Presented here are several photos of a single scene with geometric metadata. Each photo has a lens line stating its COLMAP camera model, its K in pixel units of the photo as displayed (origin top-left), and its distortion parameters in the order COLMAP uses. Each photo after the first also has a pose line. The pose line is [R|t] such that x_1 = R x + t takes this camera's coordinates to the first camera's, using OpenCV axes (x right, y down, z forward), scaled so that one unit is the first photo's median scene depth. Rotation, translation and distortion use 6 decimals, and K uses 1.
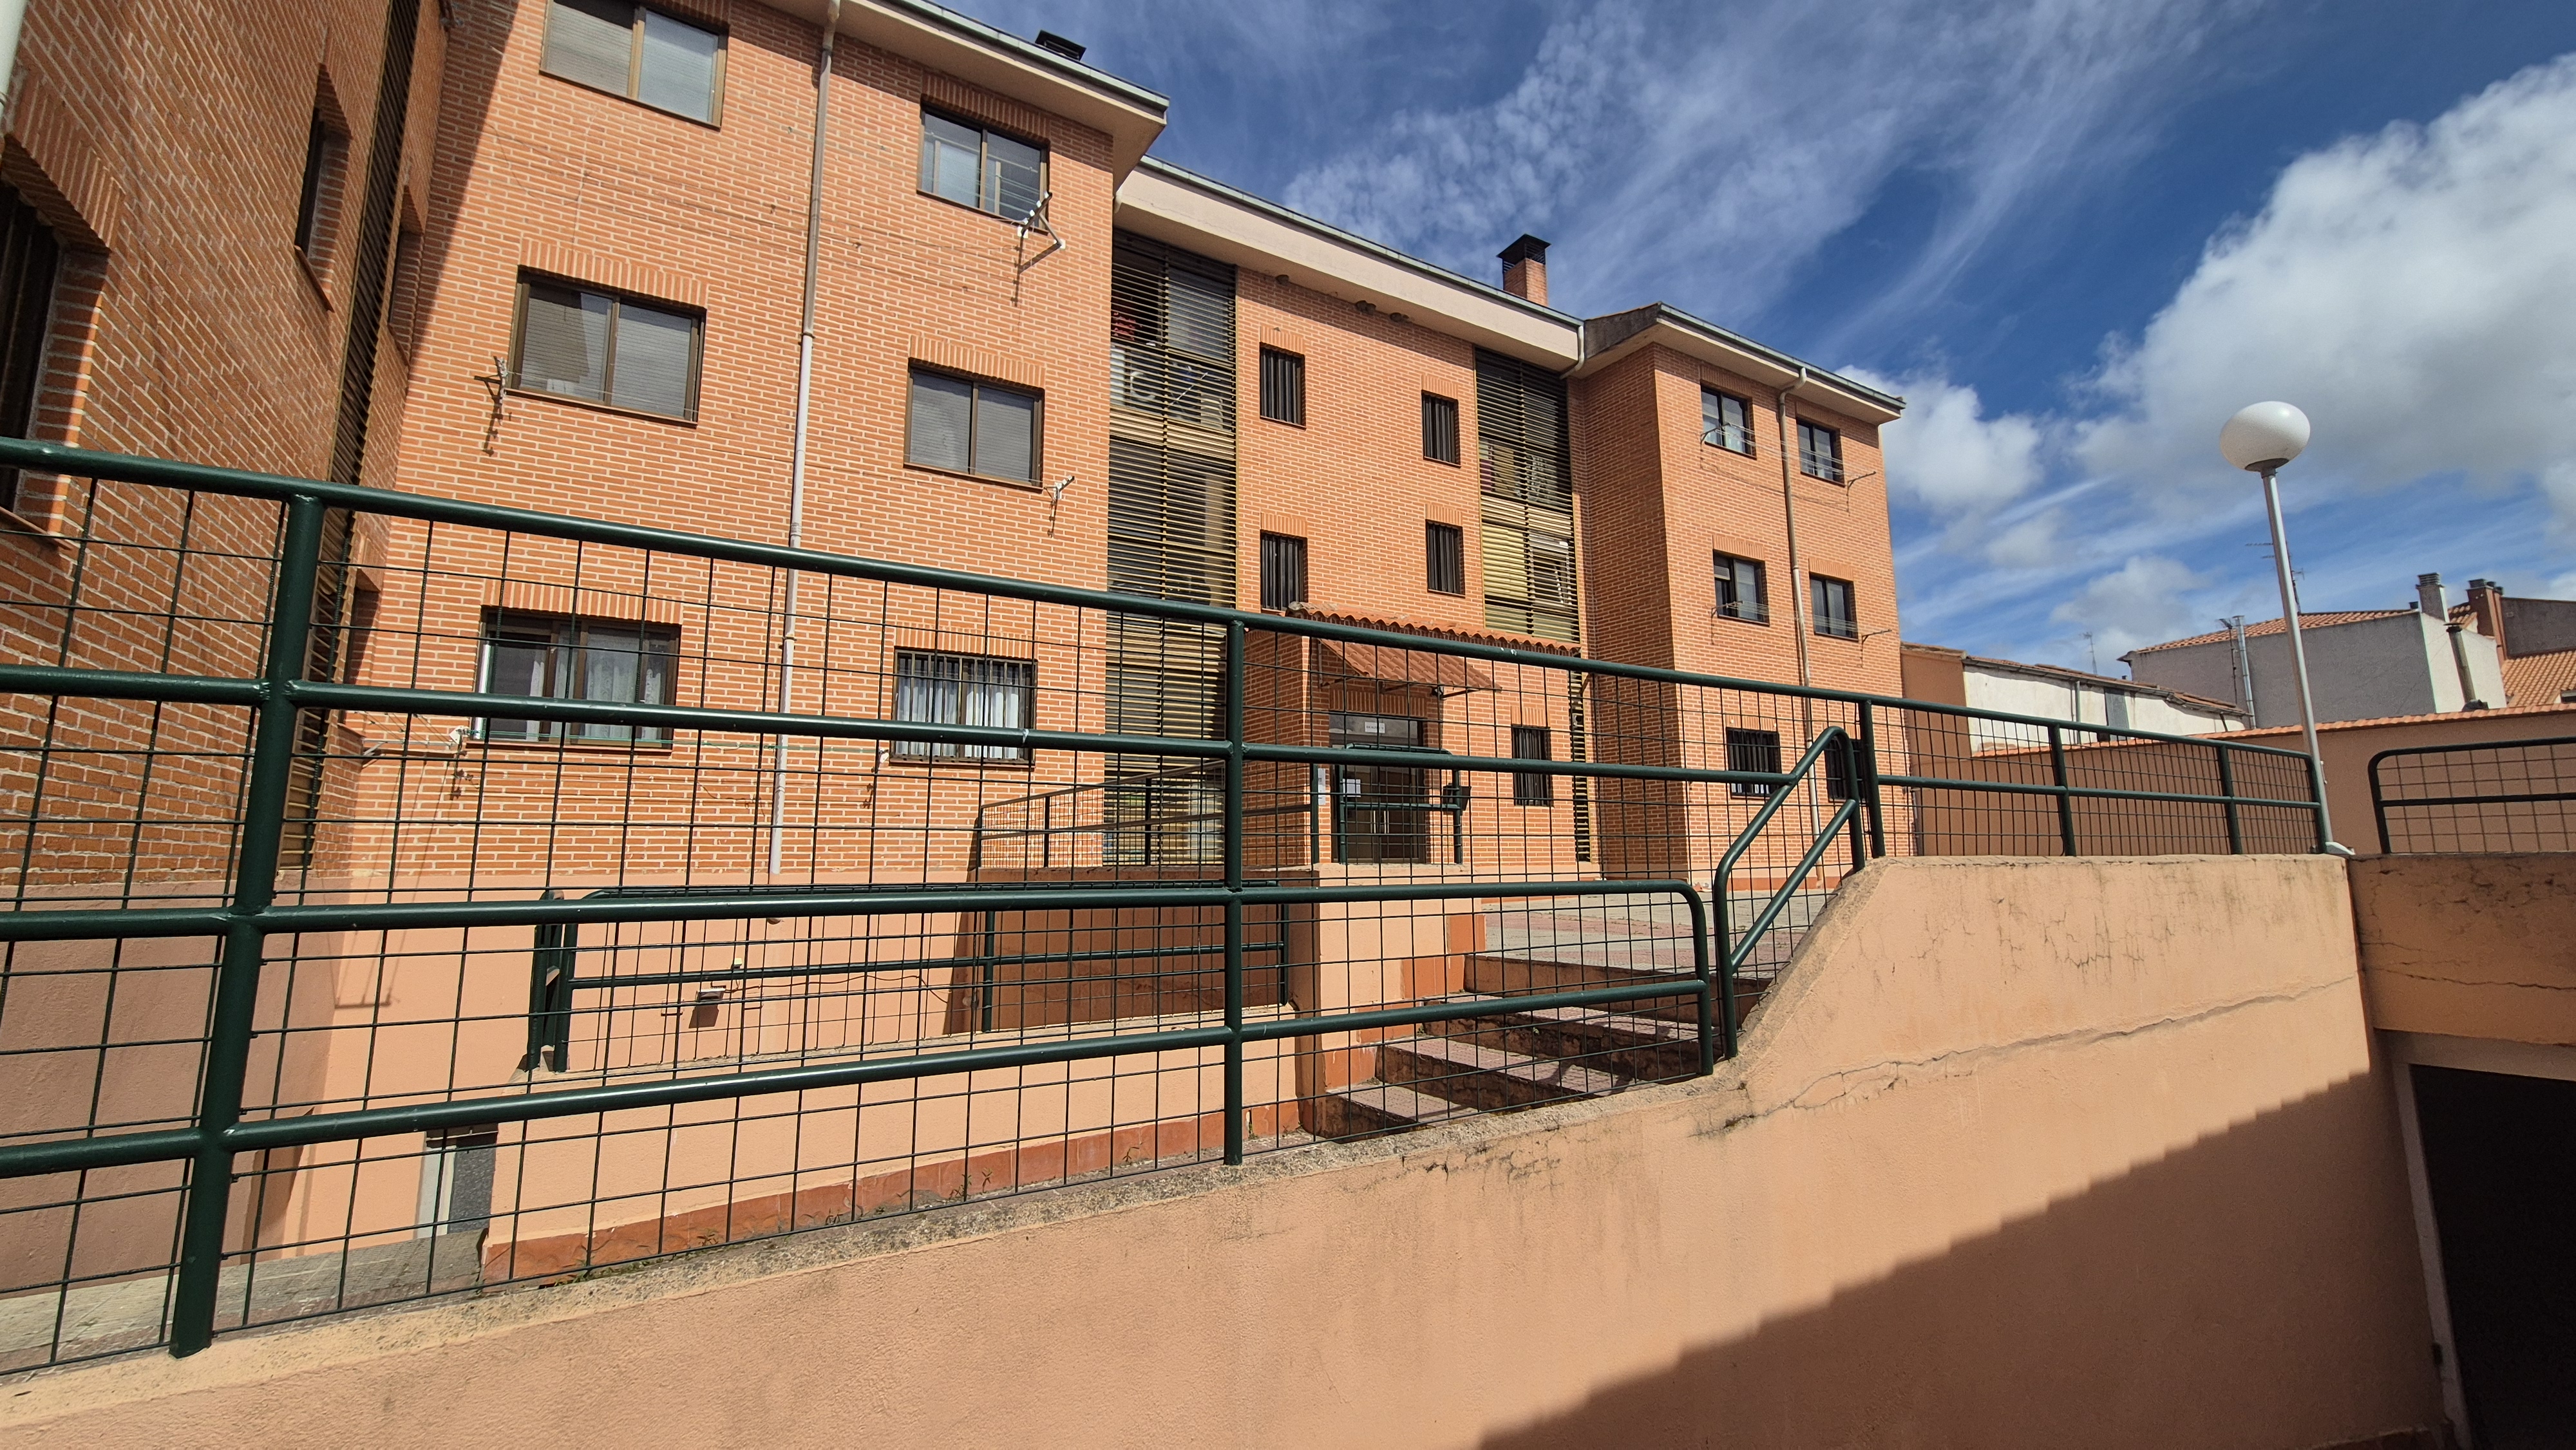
lens RADIAL K [[1061.8, 0, 1287.1], [0, 1061.8, 720.7], [0, 0, 1]] dist [0.002216, 0.002680]
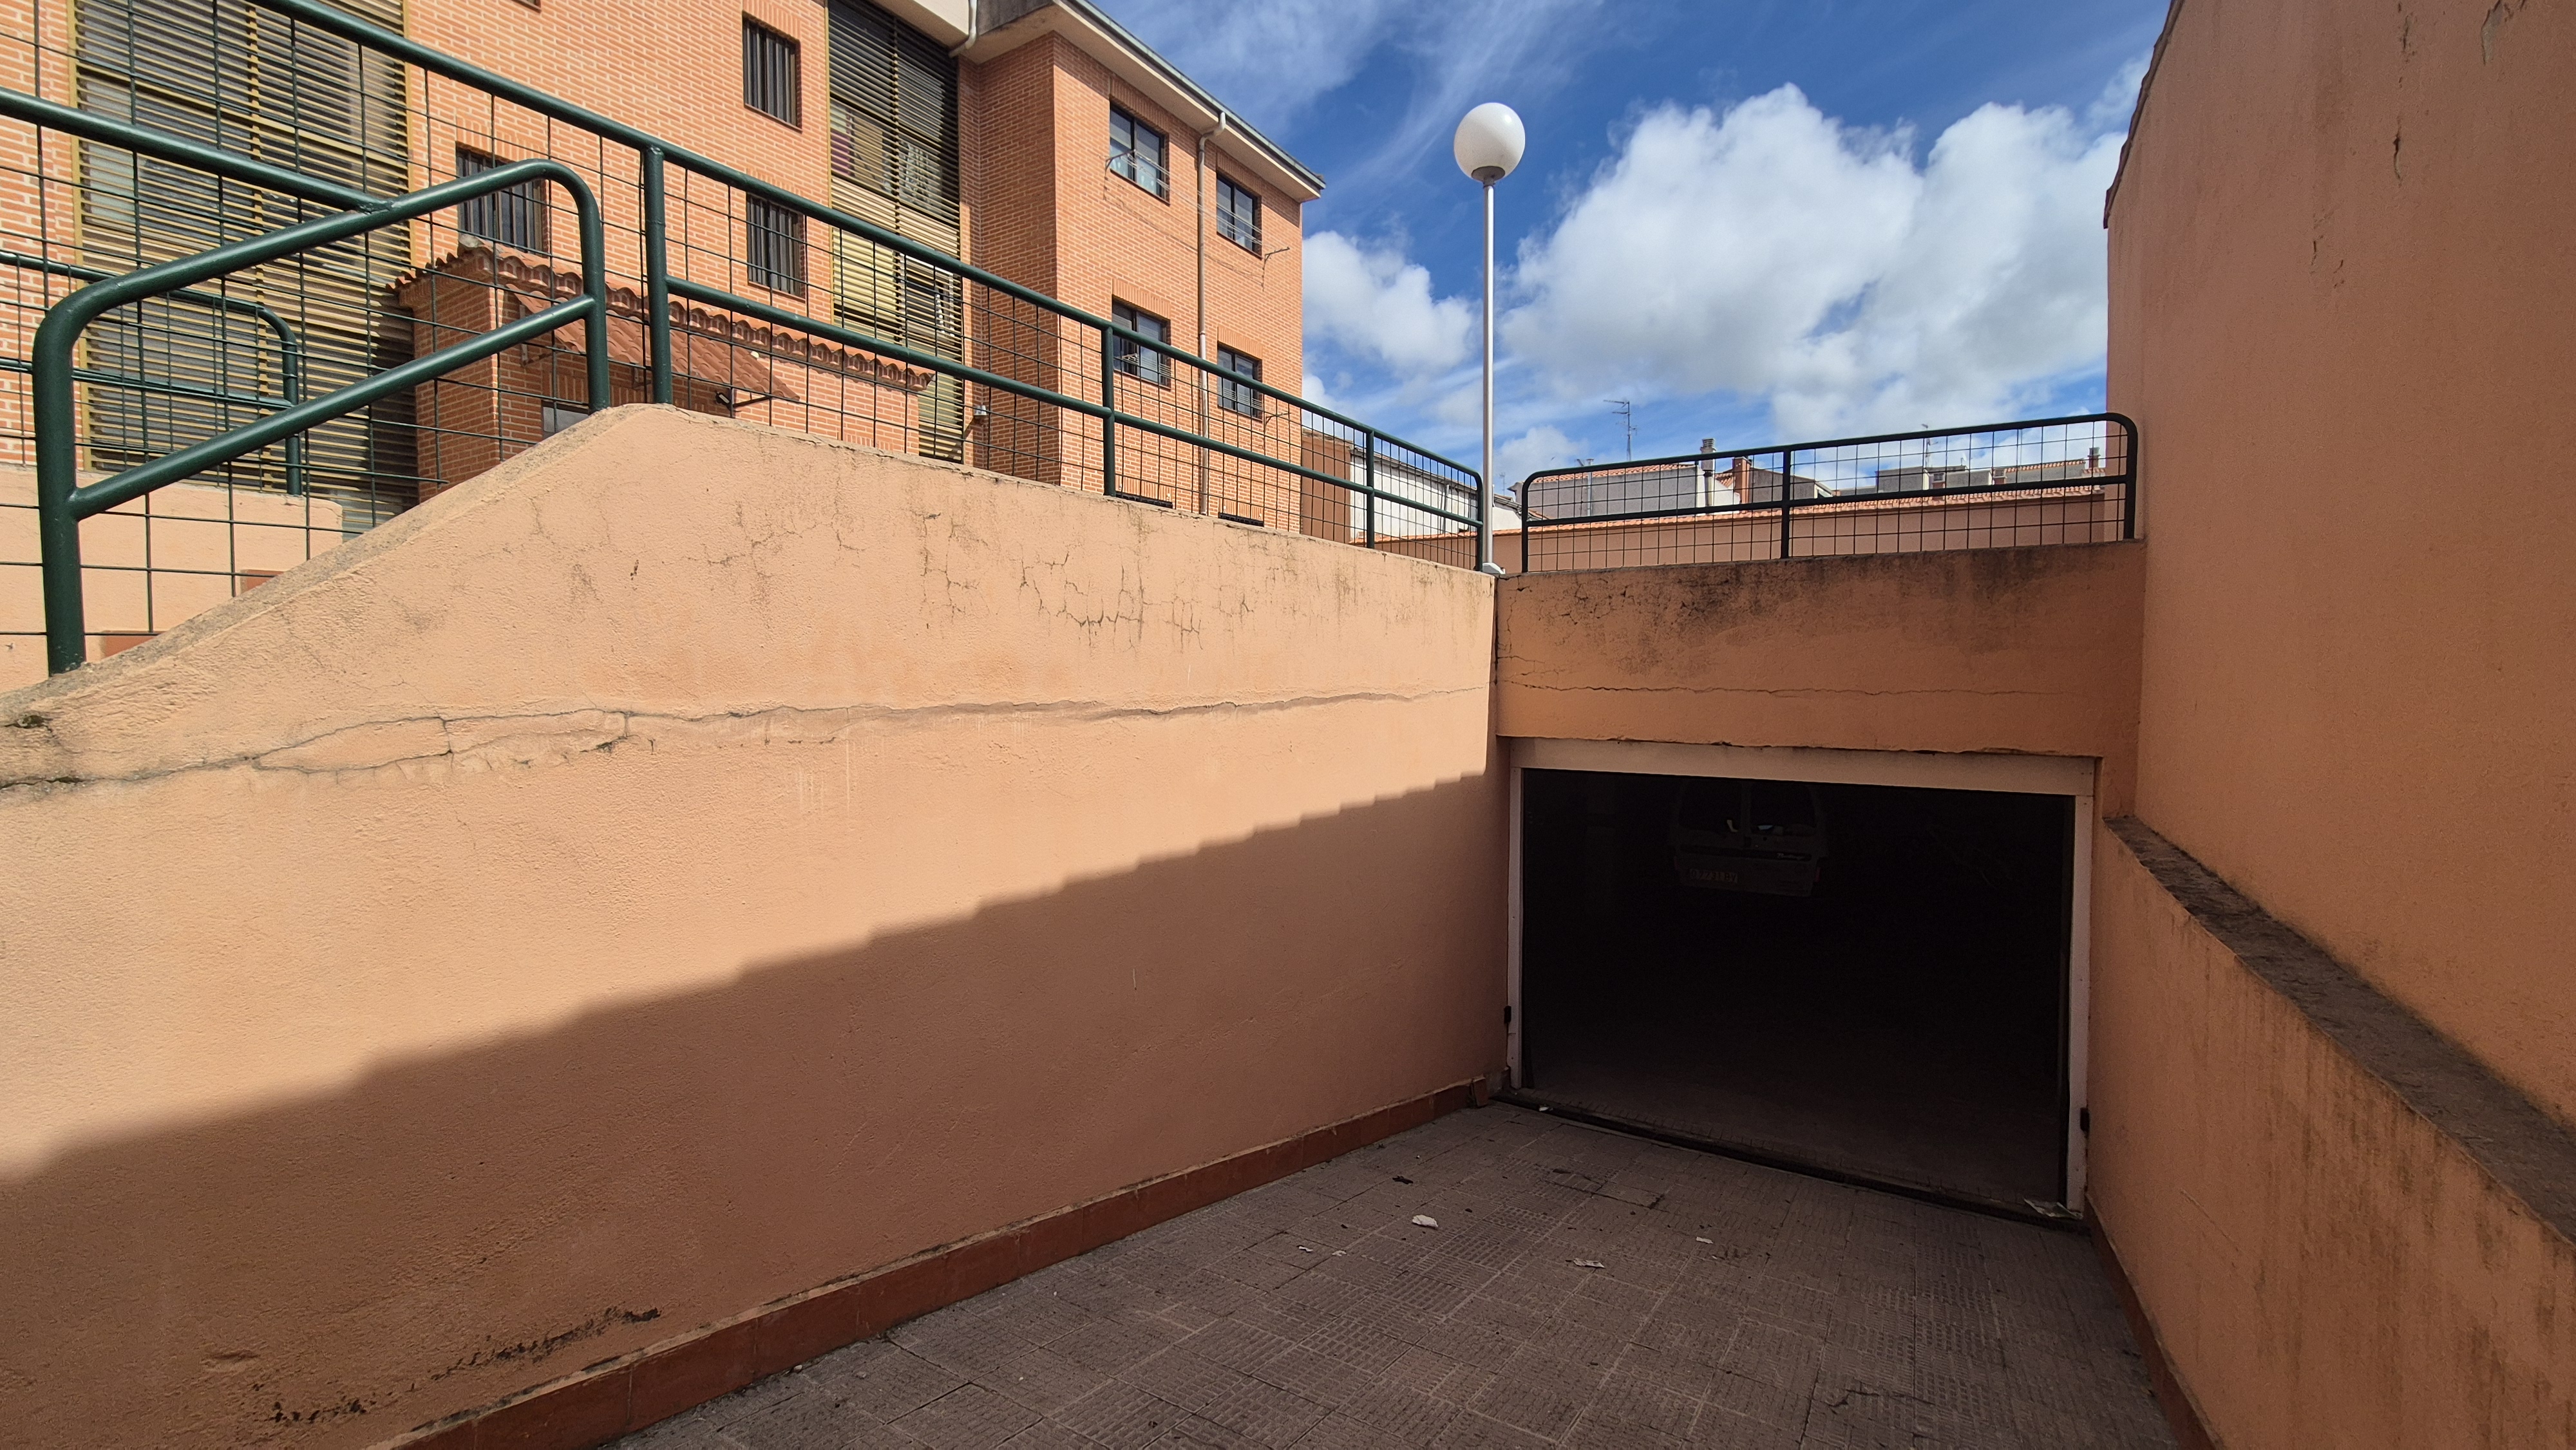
lens RADIAL K [[1061.8, 0, 1293.2], [0, 1061.8, 712.0], [0, 0, 1]] dist [0.002216, 0.002680]
pose [[0.901961, -0.010728, 0.431685, 0.153413], [-0.062638, 0.985868, 0.155375, 0.045889], [-0.427251, -0.167182, 0.888542, 0.061199]]
